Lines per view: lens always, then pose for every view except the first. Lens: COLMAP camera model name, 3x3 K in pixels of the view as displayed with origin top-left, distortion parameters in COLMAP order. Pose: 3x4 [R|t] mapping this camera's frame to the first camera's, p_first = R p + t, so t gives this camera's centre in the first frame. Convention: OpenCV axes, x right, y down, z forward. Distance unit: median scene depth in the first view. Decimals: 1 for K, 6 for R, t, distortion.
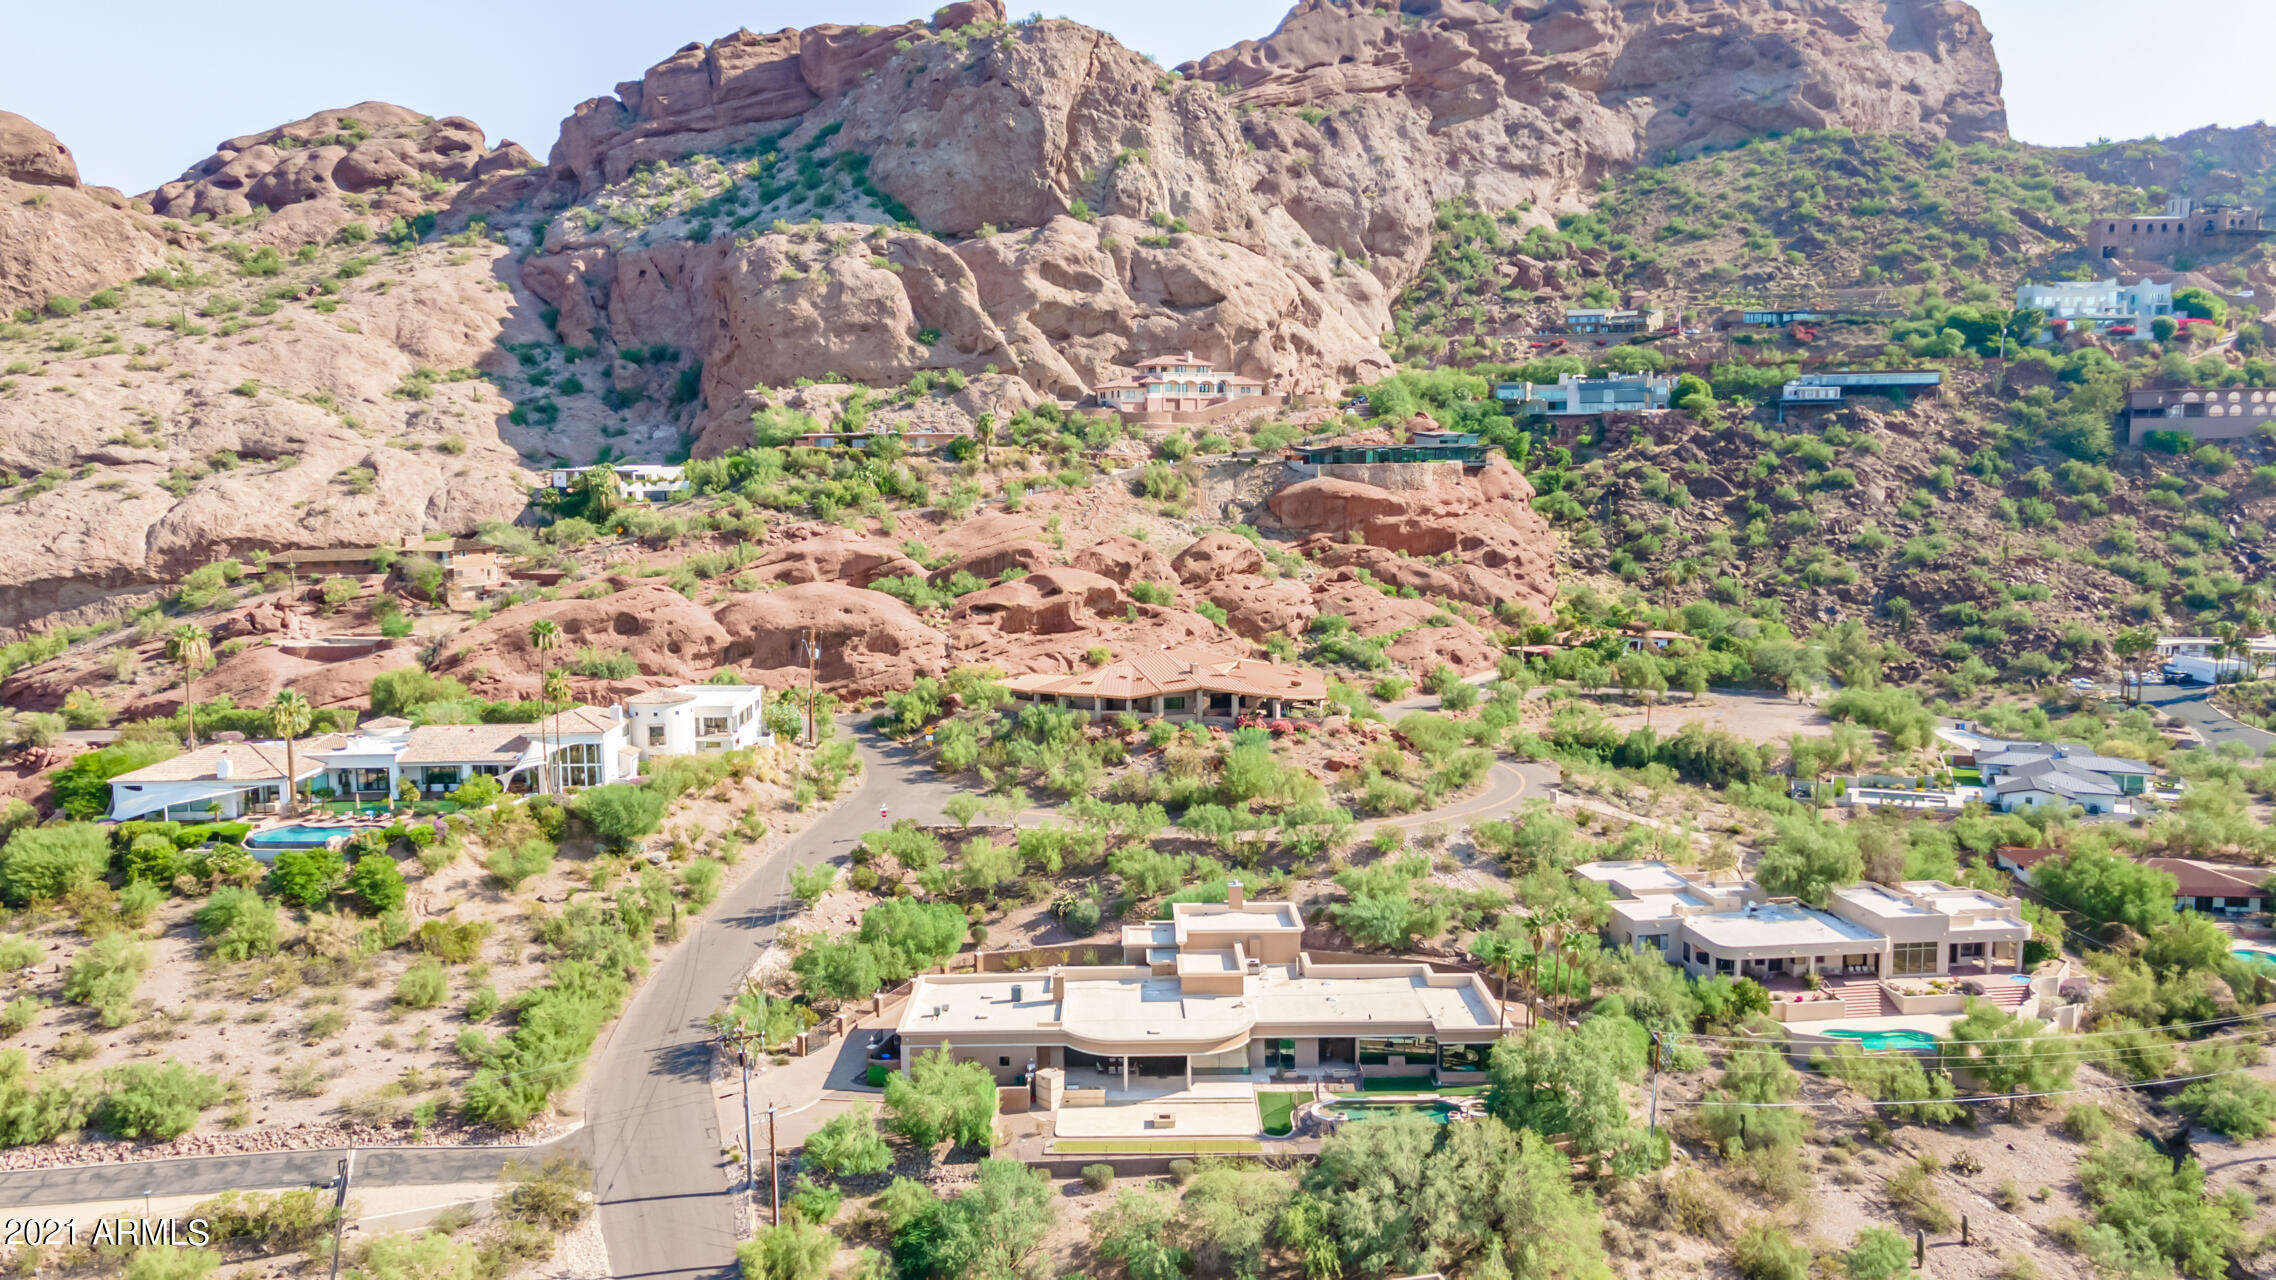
lens RADIAL K [[1655.2, 0, 1139.1], [0, 1655.2, 647.8], [0, 0, 1]] dist [0.018803, 0.054628]
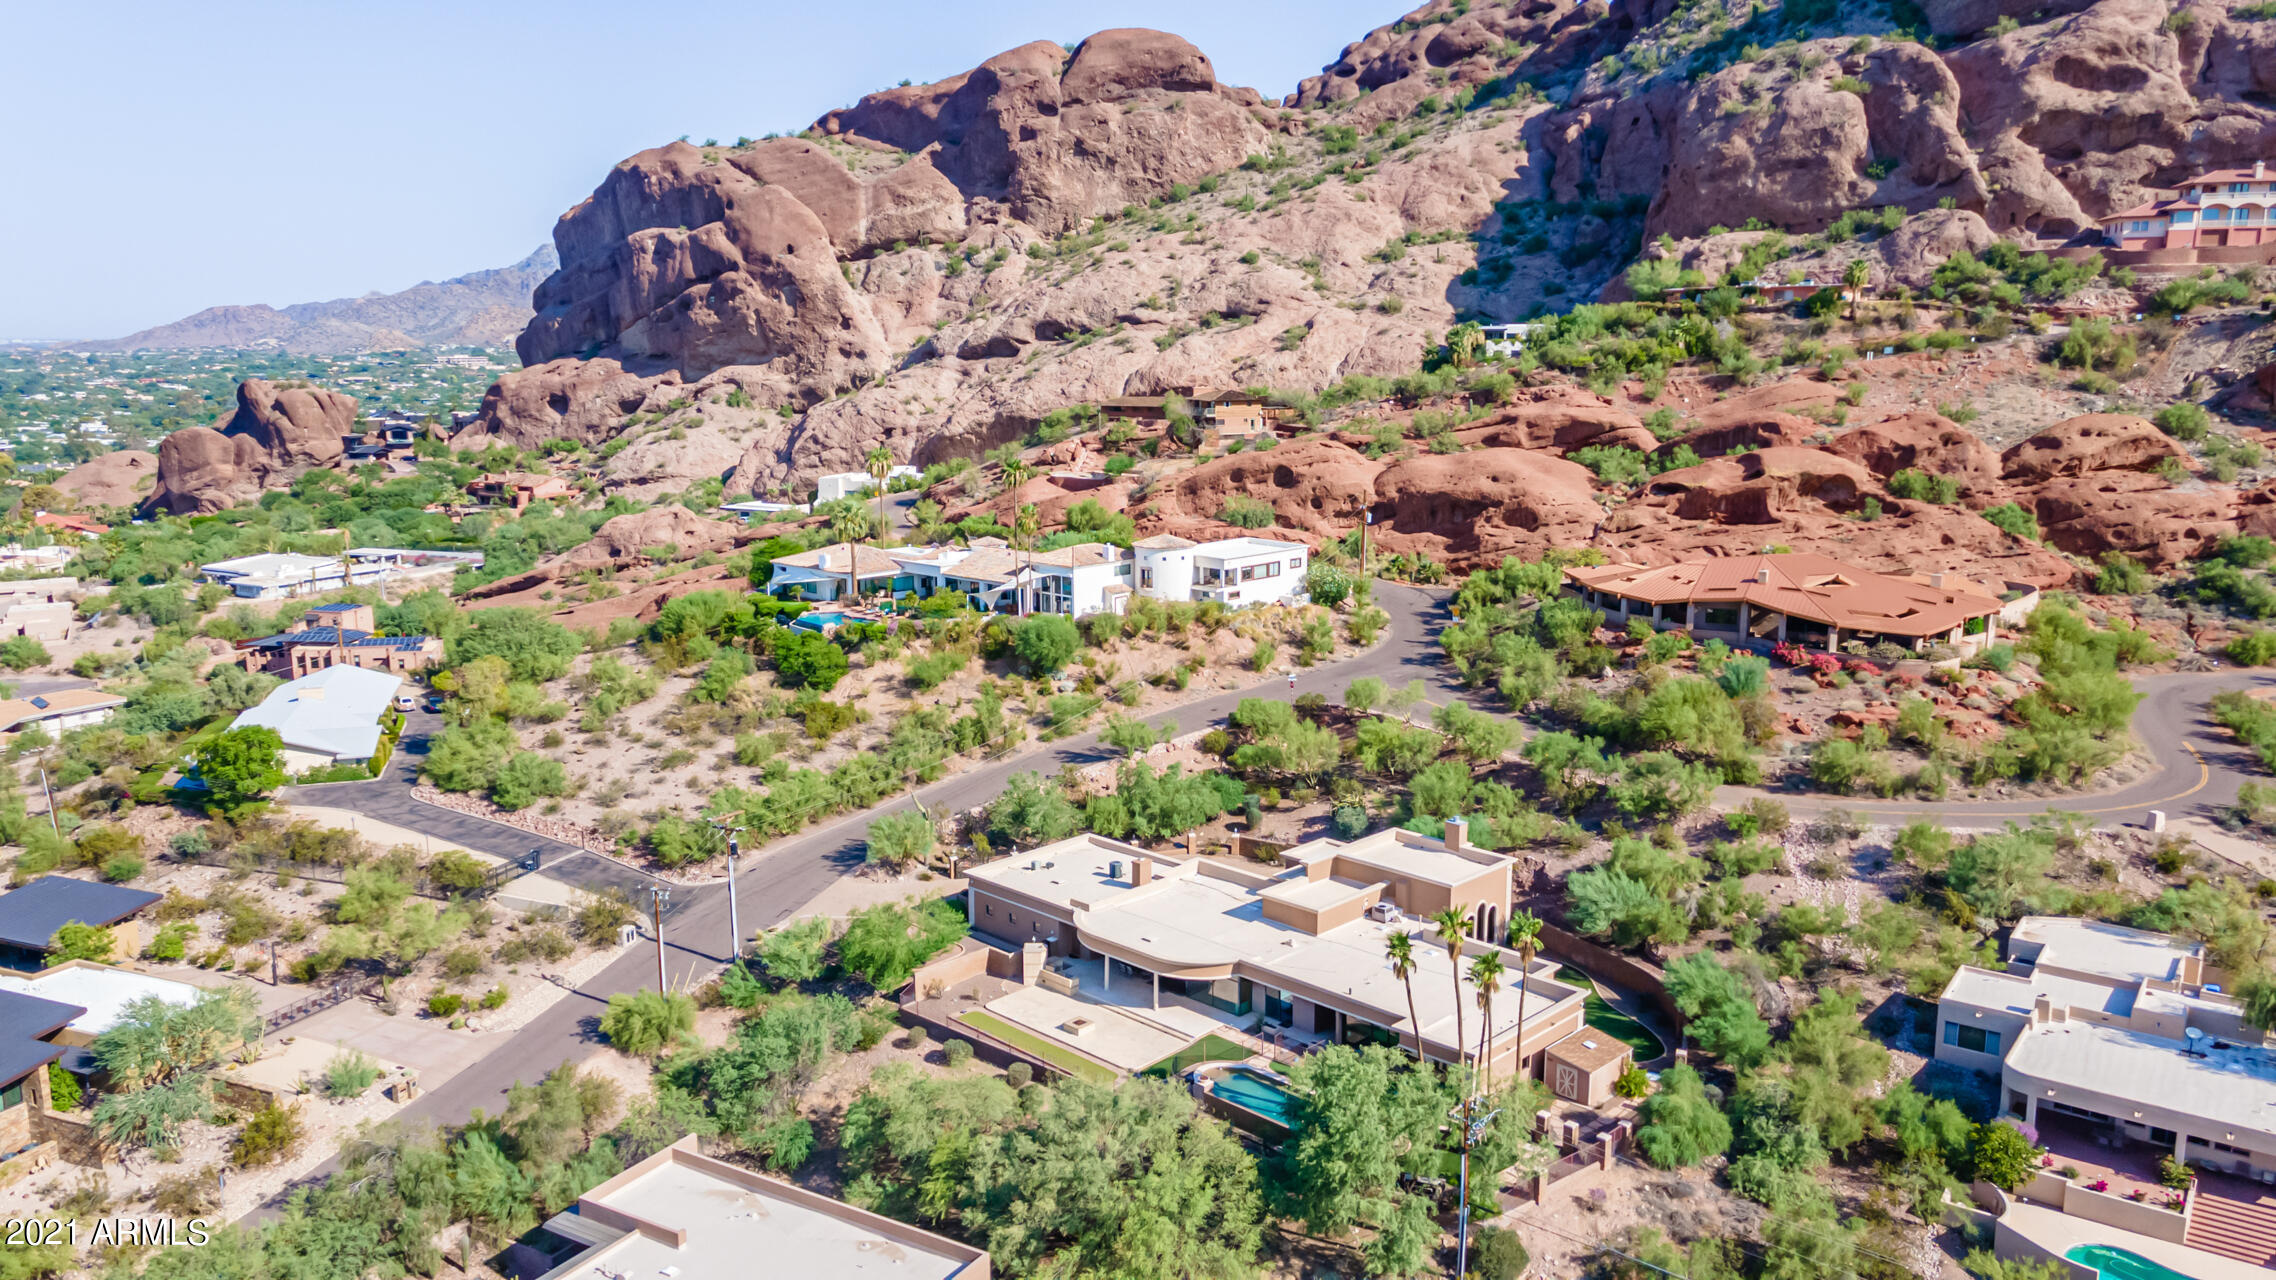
lens RADIAL K [[1655.2, 0, 1139.1], [0, 1655.2, 647.8], [0, 0, 1]] dist [0.018803, 0.054628]
pose [[0.709176, 0.139675, -0.691058, 0.217869], [-0.085160, 0.989973, 0.112699, -0.010509], [0.699870, -0.021073, 0.713960, 0.123209]]
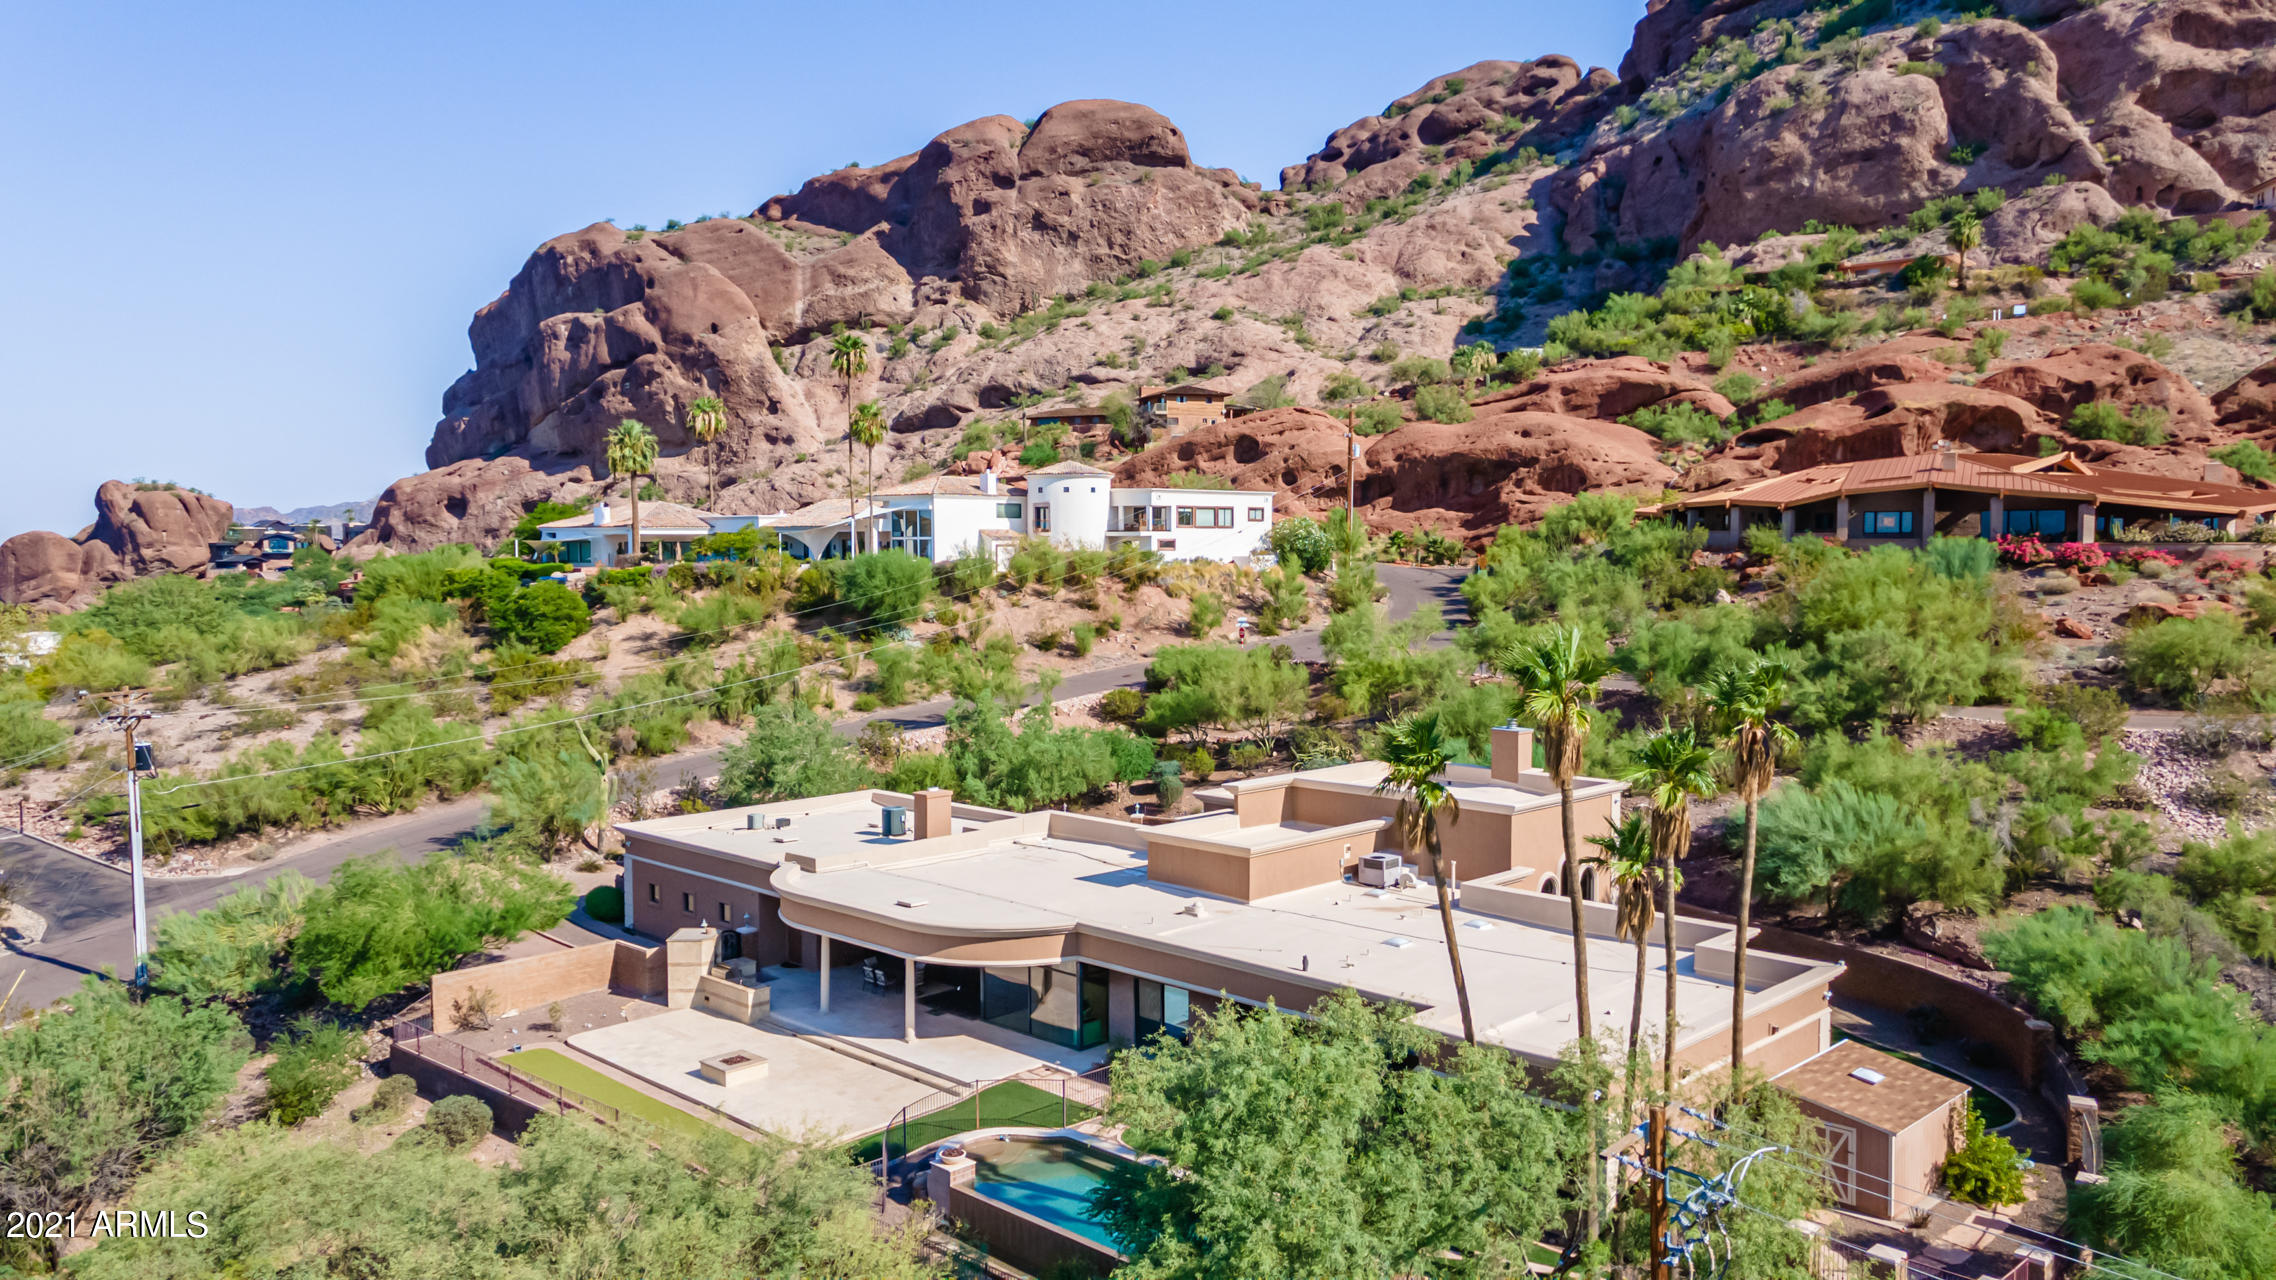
lens RADIAL K [[1655.2, 0, 1139.1], [0, 1655.2, 647.8], [0, 0, 1]] dist [0.018803, 0.054628]
pose [[0.708599, 0.052330, -0.703669, 0.131209], [-0.085210, 0.996294, -0.011715, 0.057484], [0.700448, 0.068261, 0.710432, 0.254090]]
